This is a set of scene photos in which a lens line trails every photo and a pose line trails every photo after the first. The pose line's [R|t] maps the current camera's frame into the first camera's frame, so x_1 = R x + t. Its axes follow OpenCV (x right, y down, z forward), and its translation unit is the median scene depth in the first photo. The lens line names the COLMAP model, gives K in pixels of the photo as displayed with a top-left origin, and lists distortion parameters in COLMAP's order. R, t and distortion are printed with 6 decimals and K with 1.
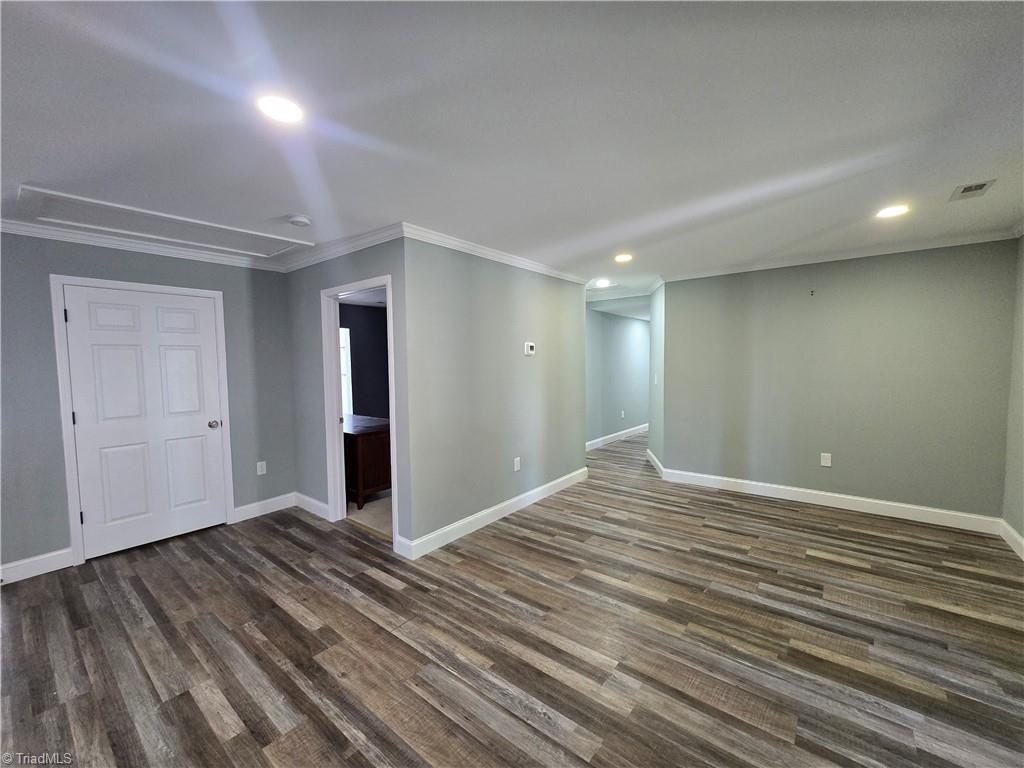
lens RADIAL K [[417.5, 0, 517.2], [0, 417.5, 387.3], [0, 0, 1]] dist [-0.001905, -0.000187]
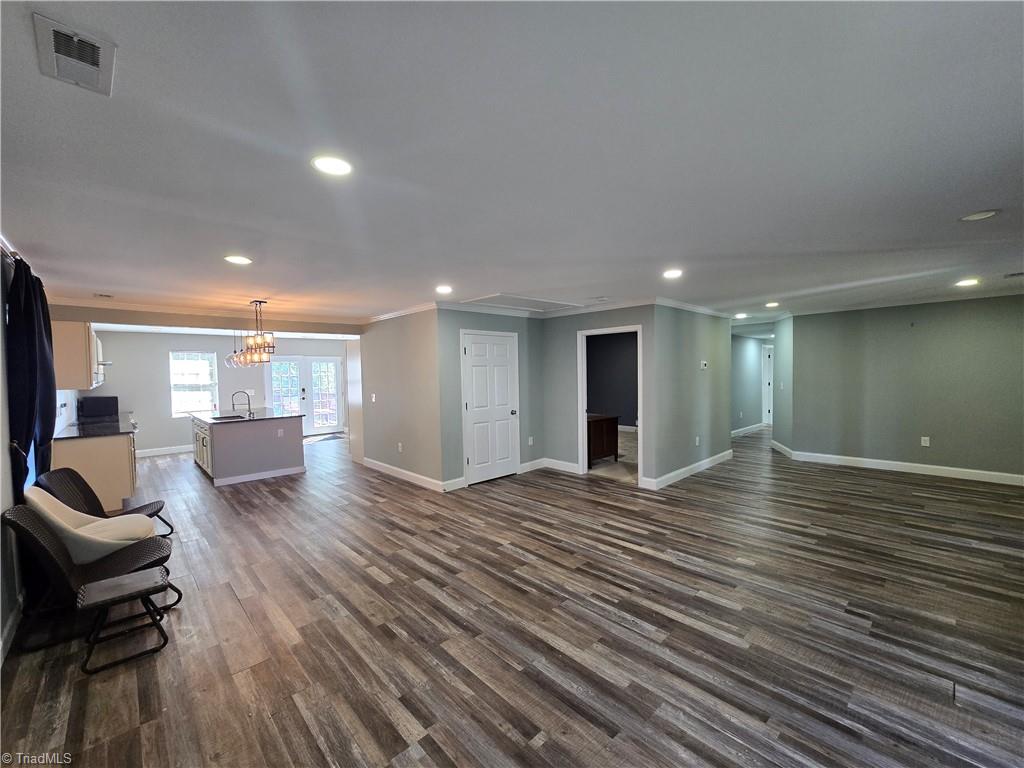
lens RADIAL K [[417.5, 0, 519.3], [0, 417.5, 390.7], [0, 0, 1]] dist [-0.001905, -0.000187]
pose [[0.990939, -0.001772, -0.134300, -0.561155], [-0.000798, 0.999818, -0.019083, 0.037712], [0.134309, 0.019017, 0.990757, -0.760688]]
